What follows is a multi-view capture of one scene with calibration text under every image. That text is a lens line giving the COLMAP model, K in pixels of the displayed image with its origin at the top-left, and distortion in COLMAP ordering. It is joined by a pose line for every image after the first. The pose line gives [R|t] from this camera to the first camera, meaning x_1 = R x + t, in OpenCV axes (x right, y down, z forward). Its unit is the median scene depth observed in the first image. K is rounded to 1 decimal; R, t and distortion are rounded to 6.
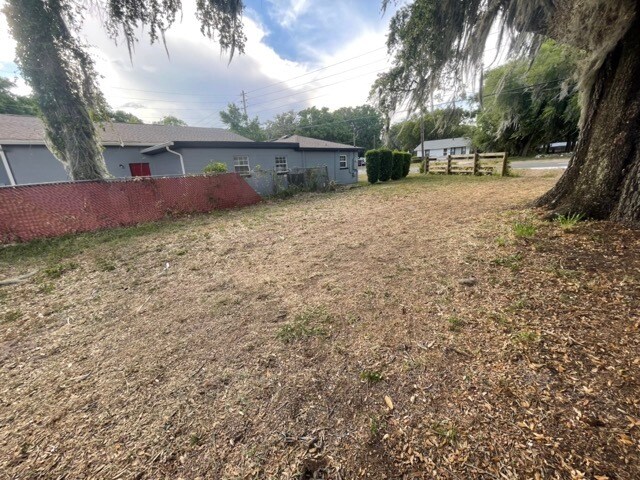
lens RADIAL K [[258.1, 0, 316.4], [0, 258.1, 240.9], [0, 0, 1]] dist [-0.002787, -0.000150]
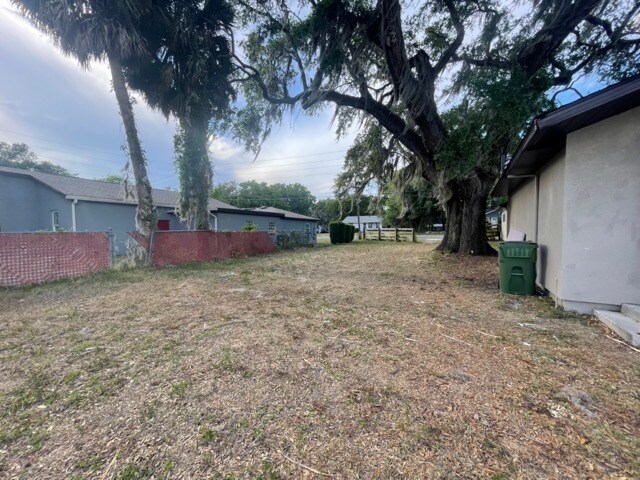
lens RADIAL K [[258.1, 0, 316.4], [0, 258.1, 240.9], [0, 0, 1]] dist [-0.002787, -0.000150]
pose [[0.957554, 0.042969, 0.285034, -0.238216], [0.029576, 0.968963, -0.245431, 0.088785], [-0.286733, 0.243444, 0.926563, -0.245673]]
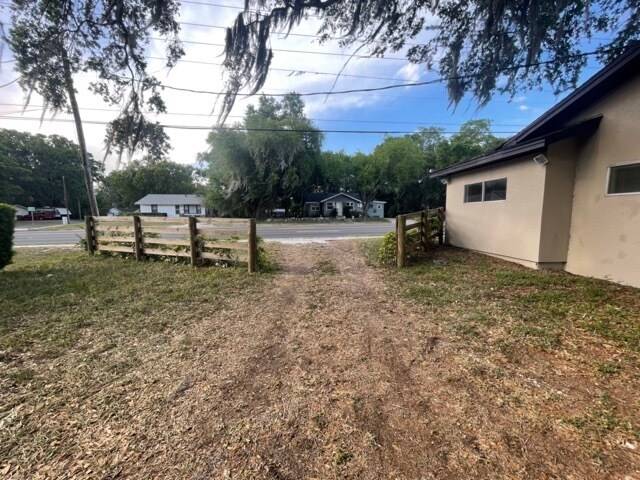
lens RADIAL K [[258.1, 0, 316.4], [0, 258.1, 240.9], [0, 0, 1]] dist [-0.002787, -0.000150]
pose [[0.619958, -0.019179, 0.784400, 0.338803], [0.183287, 0.975583, -0.121009, -0.173126], [-0.762927, 0.218791, 0.608336, 0.484788]]
